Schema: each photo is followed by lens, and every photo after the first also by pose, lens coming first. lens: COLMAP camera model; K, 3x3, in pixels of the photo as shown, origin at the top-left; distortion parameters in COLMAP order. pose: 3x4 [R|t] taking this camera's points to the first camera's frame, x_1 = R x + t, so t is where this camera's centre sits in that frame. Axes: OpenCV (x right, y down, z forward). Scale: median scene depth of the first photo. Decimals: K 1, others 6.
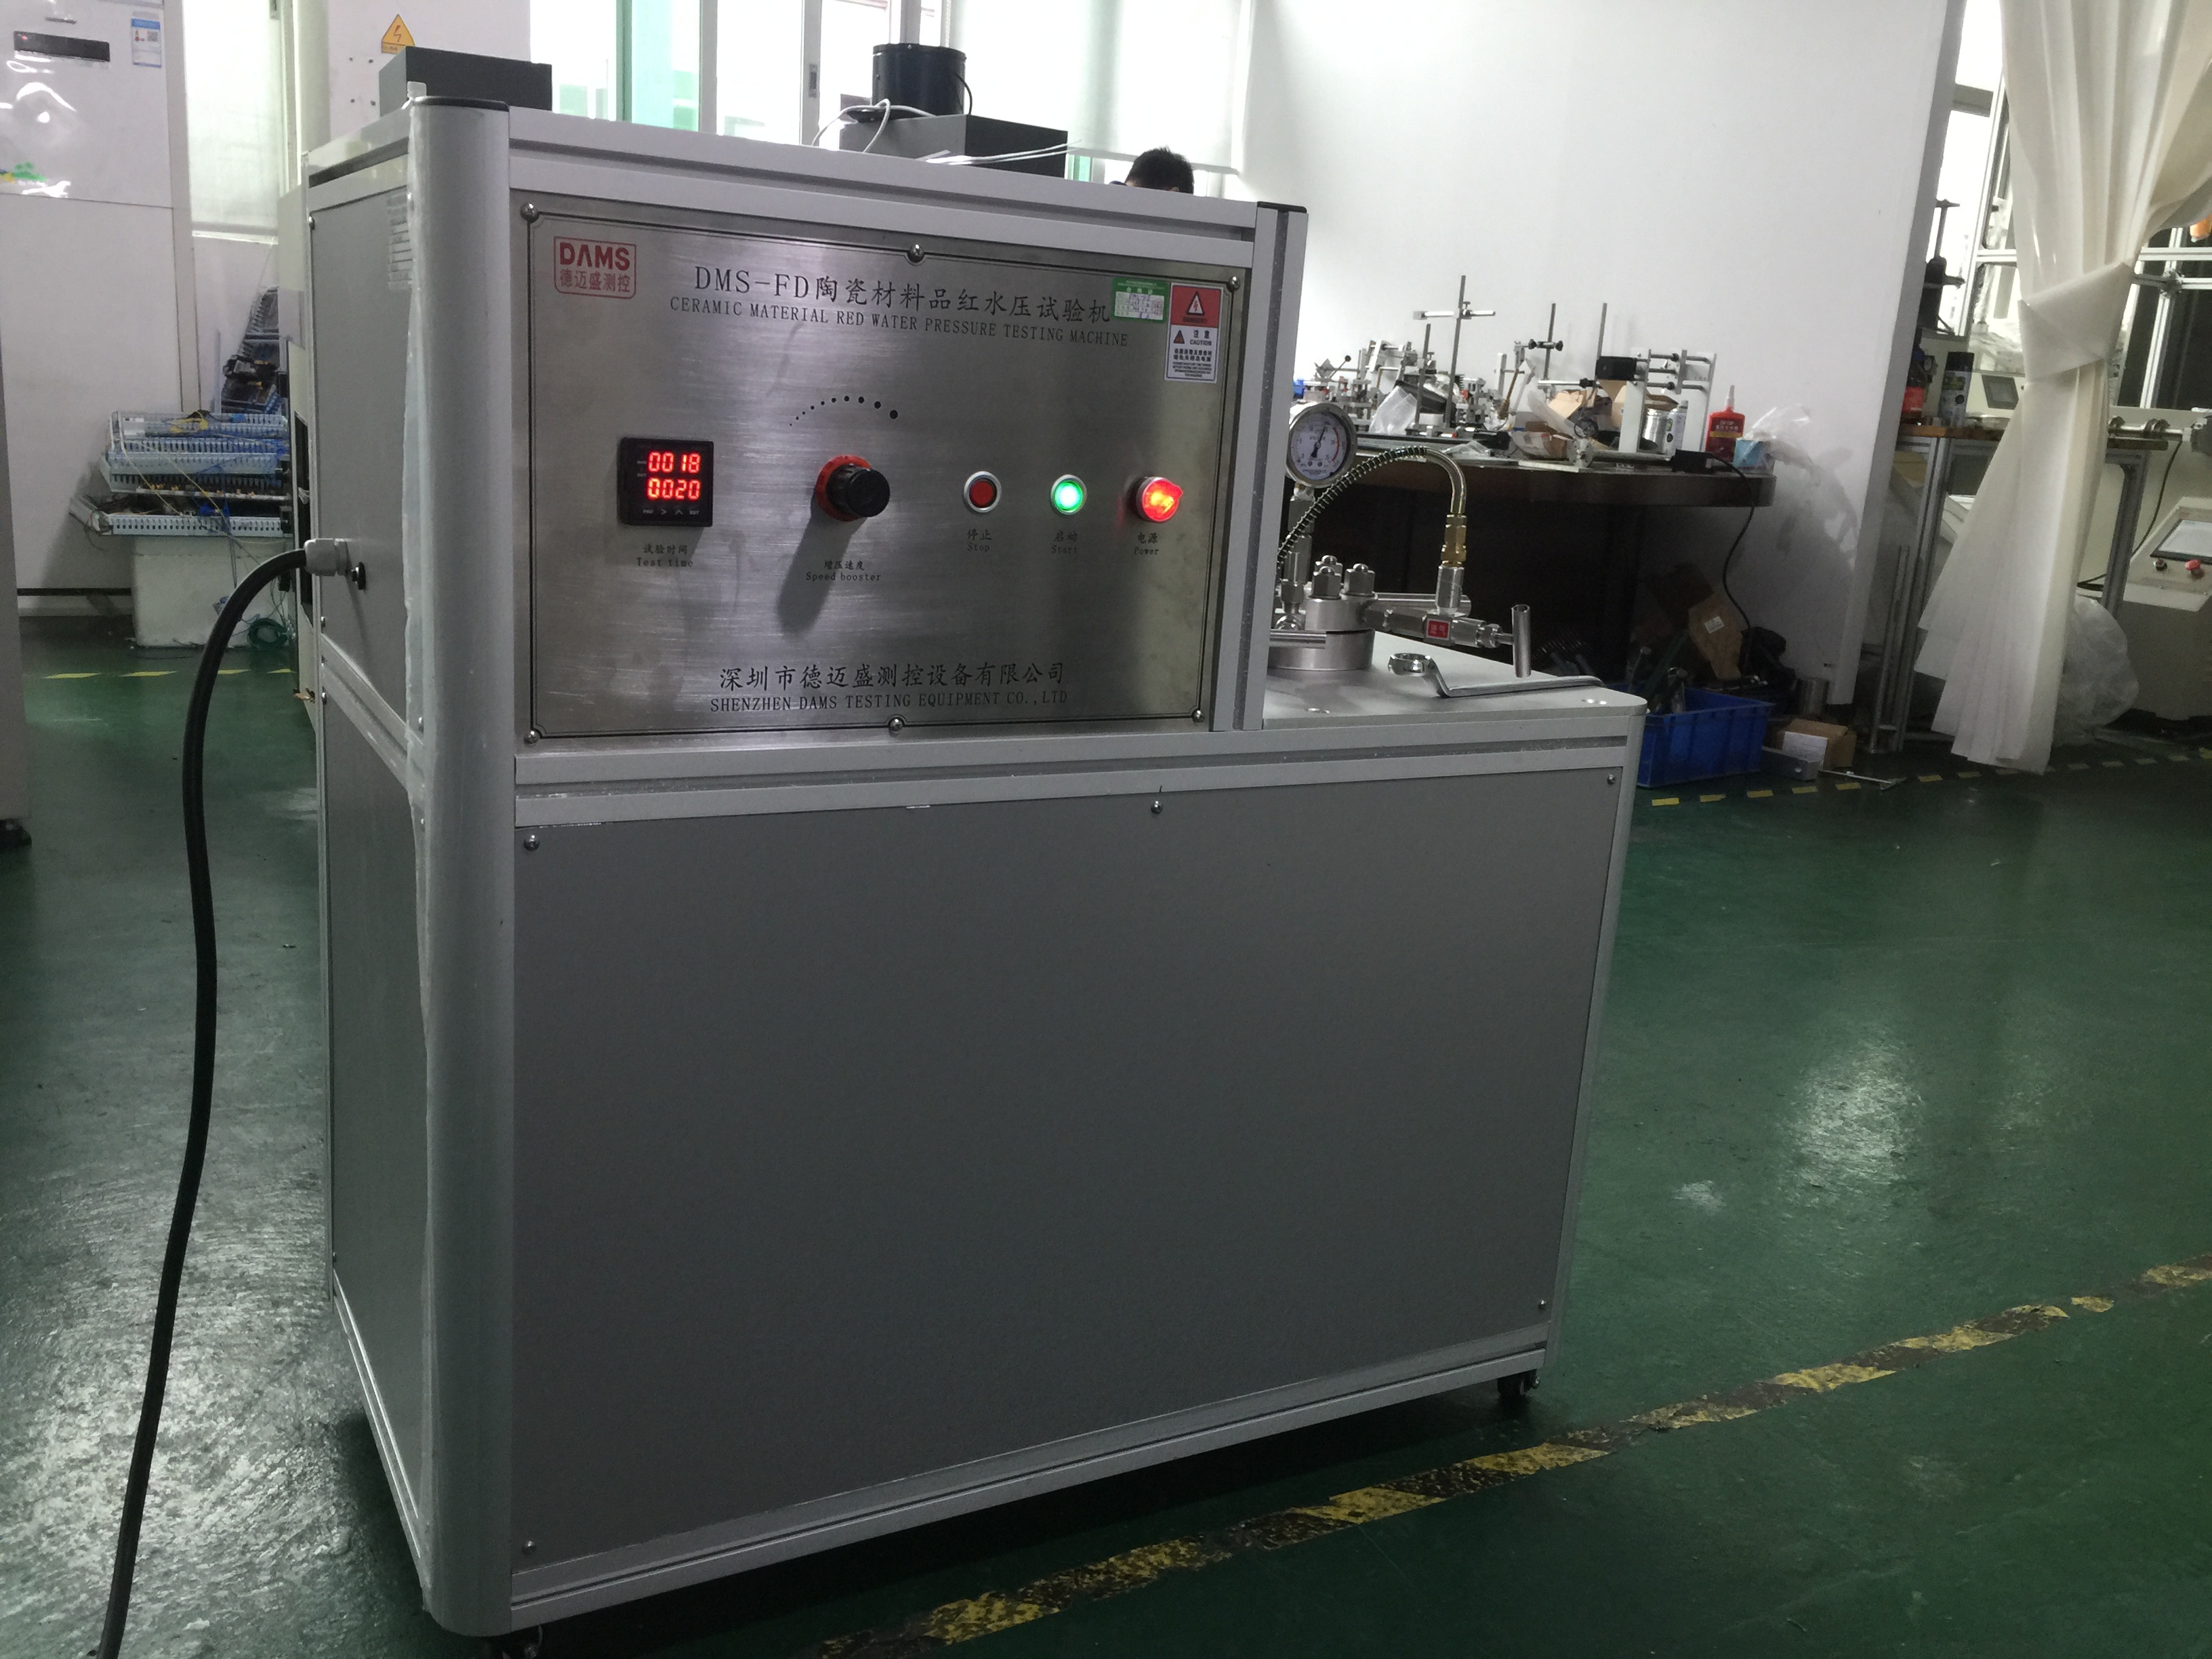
lens RADIAL K [[1920.7, 0, 1104.1], [0, 1920.7, 818.9], [0, 0, 1]] dist [0.081096, -0.116151]
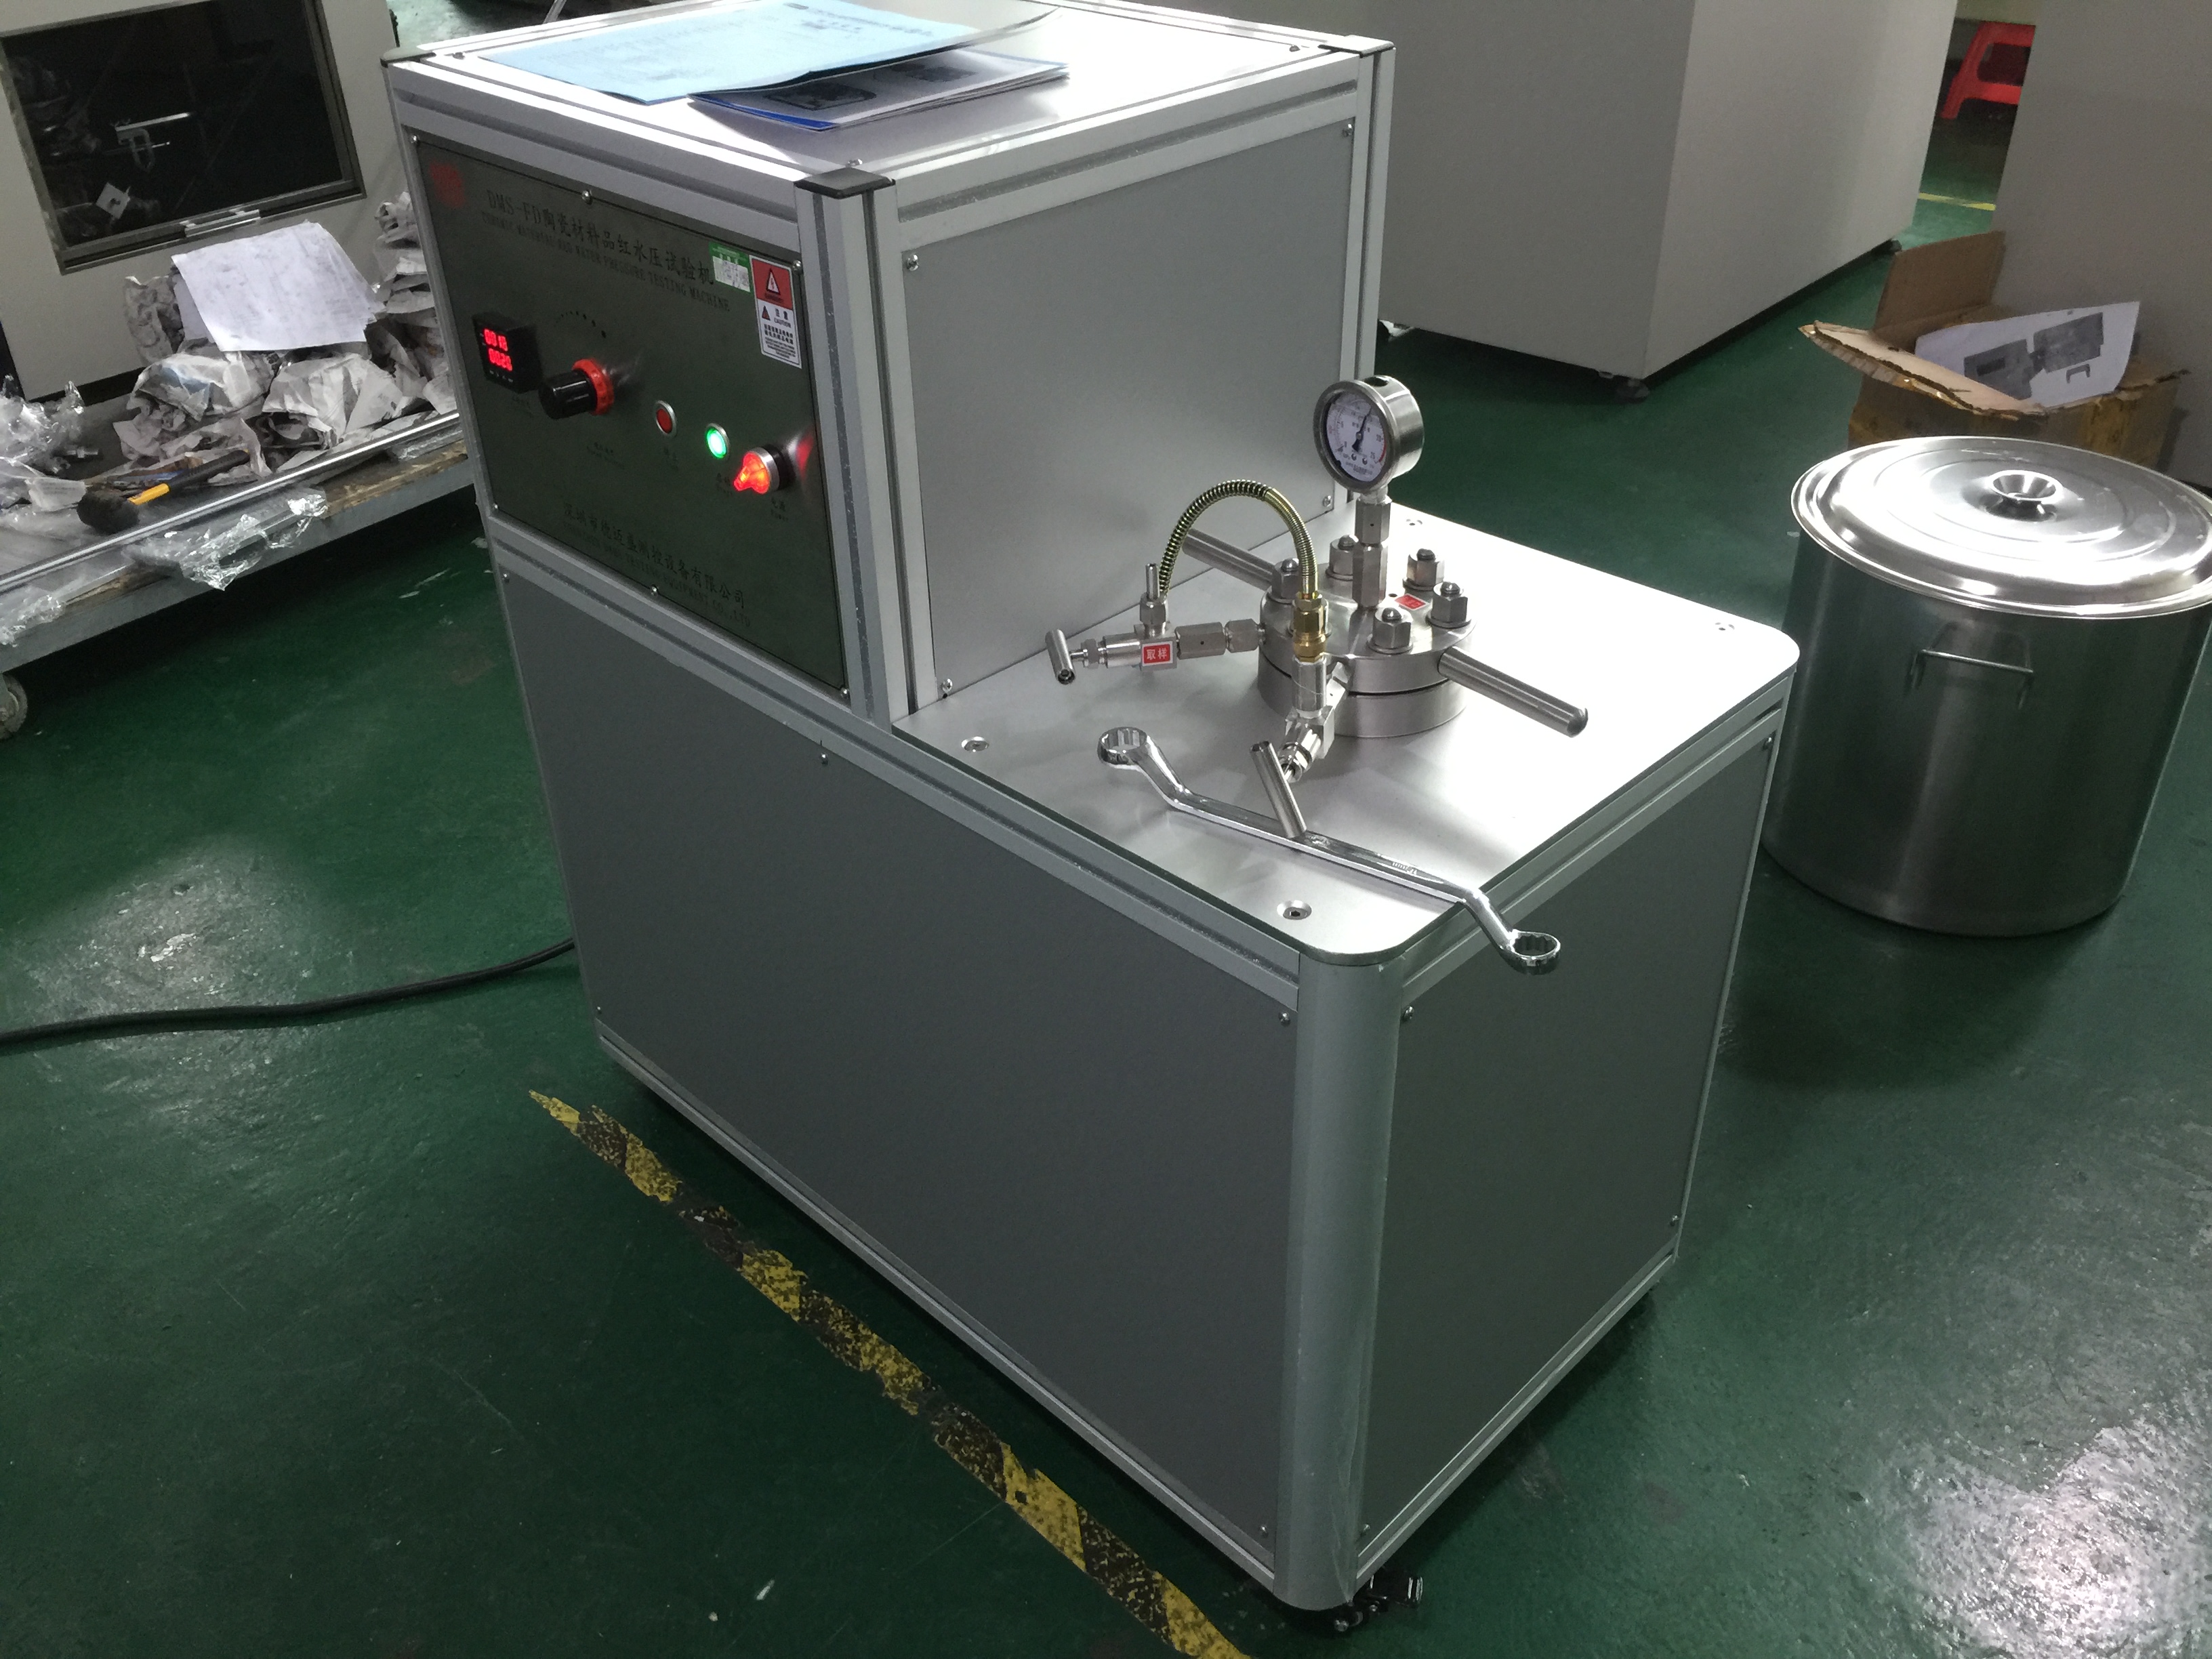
lens RADIAL K [[1920.7, 0, 1071.8], [0, 1920.7, 838.5], [0, 0, 1]] dist [0.081096, -0.116151]
pose [[0.256695, 0.469008, -0.845068, 0.992069], [-0.175406, 0.882452, 0.436475, -0.459446], [0.950442, 0.036189, 0.308788, 0.854987]]
